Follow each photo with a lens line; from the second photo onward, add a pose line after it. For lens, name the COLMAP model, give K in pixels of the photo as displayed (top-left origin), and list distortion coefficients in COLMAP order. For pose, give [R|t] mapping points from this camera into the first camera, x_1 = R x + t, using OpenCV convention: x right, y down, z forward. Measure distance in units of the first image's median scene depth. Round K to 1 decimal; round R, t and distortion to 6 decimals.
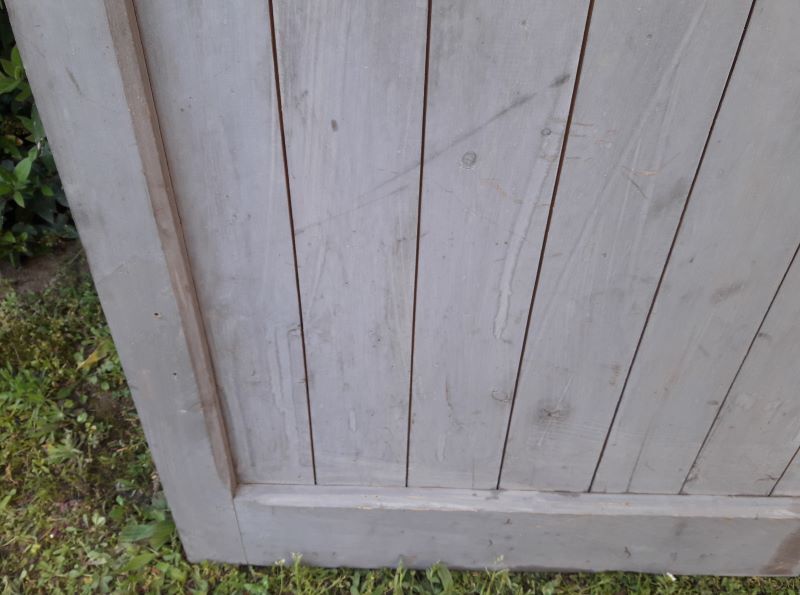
lens RADIAL K [[703.6, 0, 403.1], [0, 703.6, 321.8], [0, 0, 1]] dist [0.064821, -0.099929]
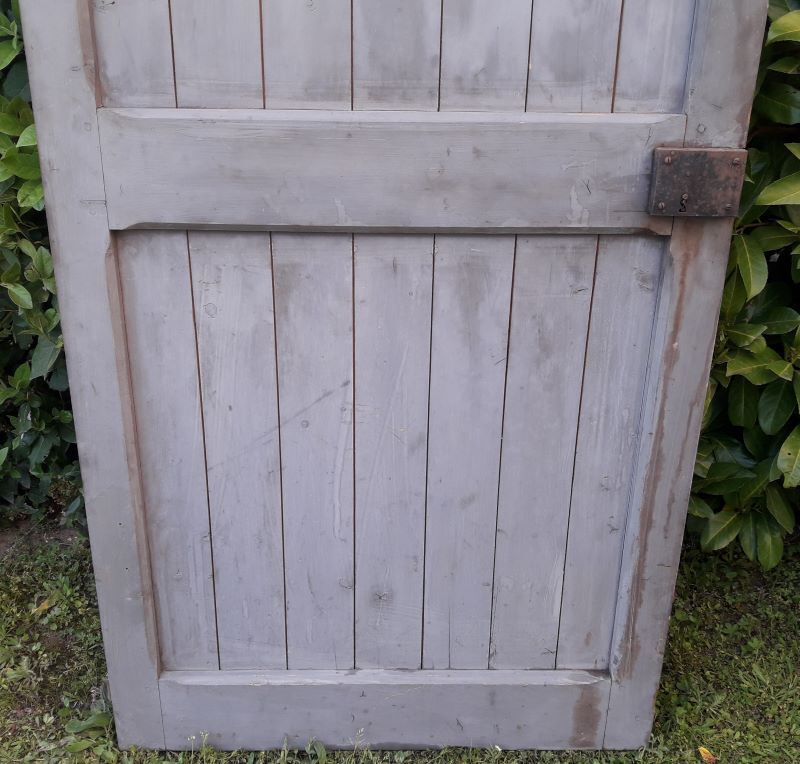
lens RADIAL K [[864.1, 0, 372.0], [0, 864.1, 398.0], [0, 0, 1]] dist [0.026737, 0.000000]
pose [[0.999695, -0.020018, 0.014464, 0.176212], [0.023491, 0.951477, -0.306823, 0.292162], [-0.007620, 0.307069, 0.951657, -0.847841]]
